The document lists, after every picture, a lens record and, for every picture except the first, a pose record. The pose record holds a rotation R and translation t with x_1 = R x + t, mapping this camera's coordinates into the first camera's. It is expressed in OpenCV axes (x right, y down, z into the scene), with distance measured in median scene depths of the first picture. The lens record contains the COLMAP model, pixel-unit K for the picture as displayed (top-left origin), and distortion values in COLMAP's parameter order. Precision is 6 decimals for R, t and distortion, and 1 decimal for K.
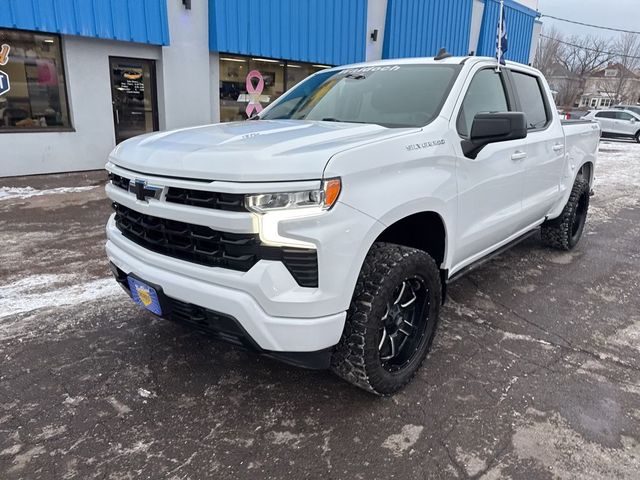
lens RADIAL K [[474.7, 0, 315.4], [0, 474.7, 243.5], [0, 0, 1]] dist [0.025233, -0.013793]
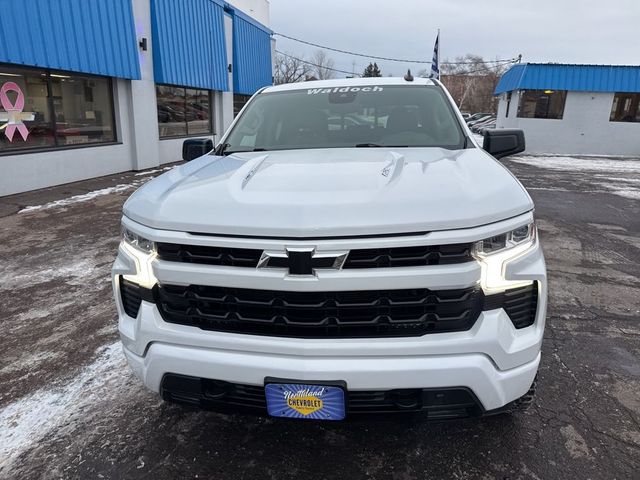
lens RADIAL K [[475.5, 0, 303.6], [0, 475.5, 237.4], [0, 0, 1]] dist [0.008232, -0.011419]
pose [[0.817013, -0.173800, 0.549802, -0.741470], [0.188007, 0.981680, 0.030941, -0.166462], [-0.545108, 0.078088, 0.834722, 0.381815]]
